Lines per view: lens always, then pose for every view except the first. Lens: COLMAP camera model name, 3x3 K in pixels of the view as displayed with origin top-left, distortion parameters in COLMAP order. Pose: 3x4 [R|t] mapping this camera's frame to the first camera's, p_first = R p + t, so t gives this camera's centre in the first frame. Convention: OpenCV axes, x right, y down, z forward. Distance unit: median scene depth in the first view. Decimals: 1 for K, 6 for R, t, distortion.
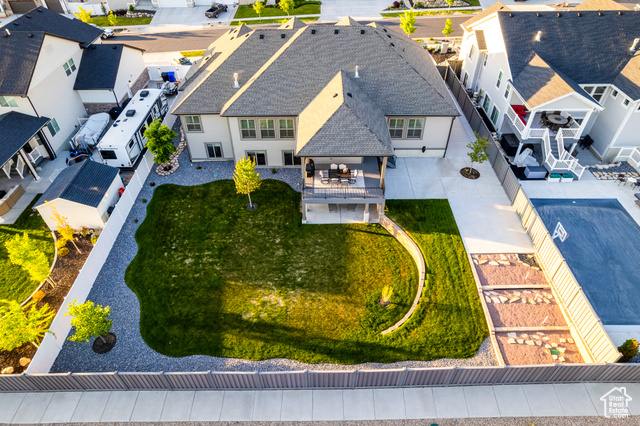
lens RADIAL K [[407.5, 0, 322.7], [0, 407.5, 215.7], [0, 0, 1]] dist [-0.072177, 0.061057]
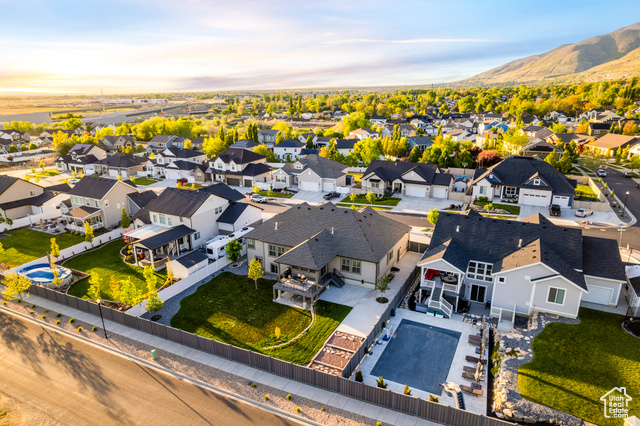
lens RADIAL K [[407.5, 0, 321.7], [0, 407.5, 215.6], [0, 0, 1]] dist [-0.072177, 0.061057]
pose [[0.891328, 0.129384, -0.434504, 0.816855], [-0.301912, 0.884376, -0.355990, 0.241552], [0.338206, 0.448486, 0.827331, -0.541522]]
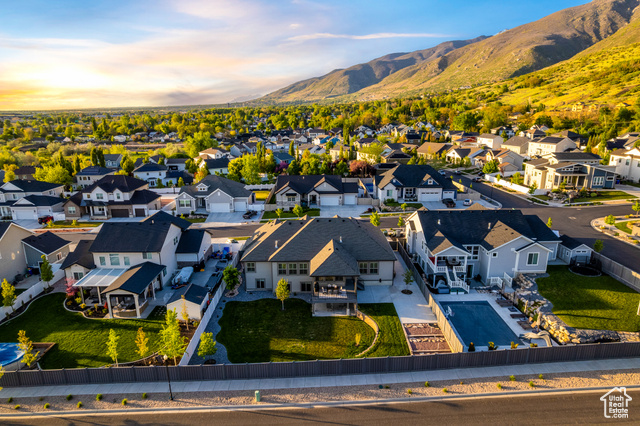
lens RADIAL K [[407.5, 0, 321.3], [0, 407.5, 213.7], [0, 0, 1]] dist [-0.072177, 0.061057]
pose [[0.999961, -0.005904, 0.006528, -0.019304], [0.008273, 0.883595, -0.468180, 0.429359], [-0.003004, 0.468215, 0.883609, -0.742056]]
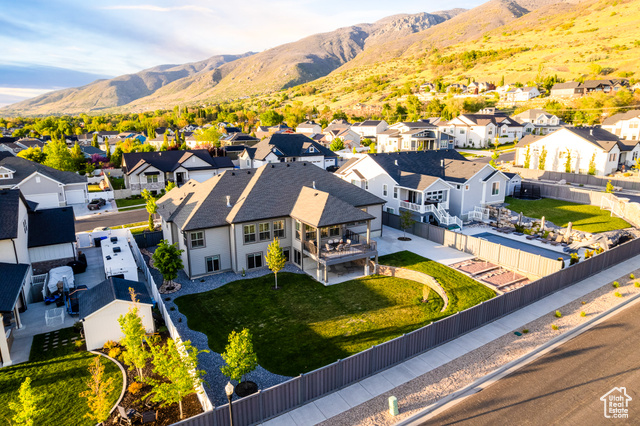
lens RADIAL K [[407.5, 0, 320.9], [0, 407.5, 215.0], [0, 0, 1]] dist [-0.072177, 0.061057]
pose [[0.862957, -0.120031, 0.490813, -0.599186], [0.345522, 0.848942, -0.399889, 0.301974], [-0.368673, 0.514674, 0.774074, -0.046522]]
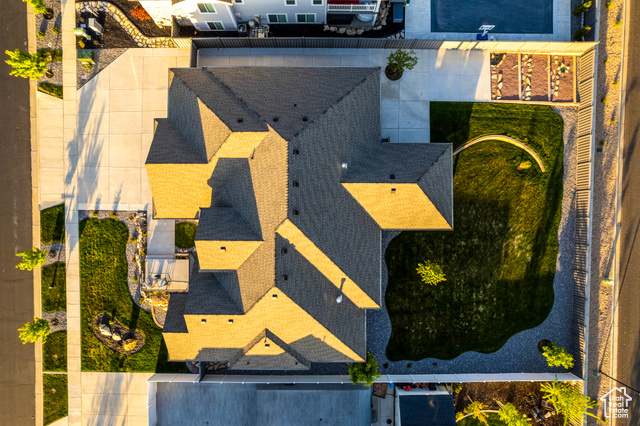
lens RADIAL K [[407.5, 0, 318.5], [0, 407.5, 214.9], [0, 0, 1]] dist [-0.072177, 0.061057]
pose [[0.007506, -0.999795, 0.018820, -0.043890], [0.675399, 0.018947, 0.737209, -1.063887], [-0.737414, 0.007178, 0.675403, 0.427221]]
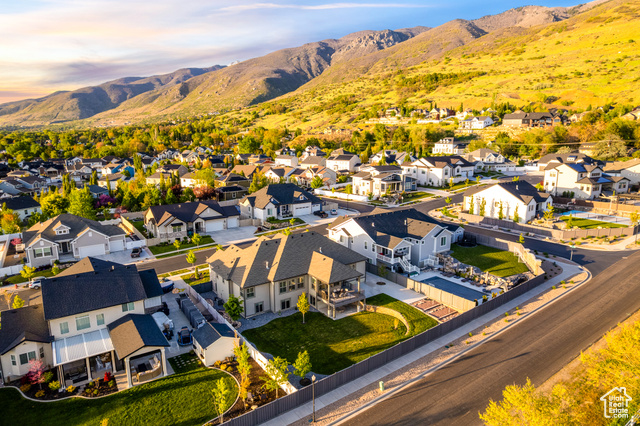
lens RADIAL K [[407.5, 0, 320.7], [0, 407.5, 213.6], [0, 0, 1]] dist [-0.072177, 0.061057]
pose [[0.821663, -0.115761, 0.558095, -1.063961], [0.388790, 0.829831, -0.400277, 0.326838], [-0.416788, 0.545875, 0.726848, -0.627632]]
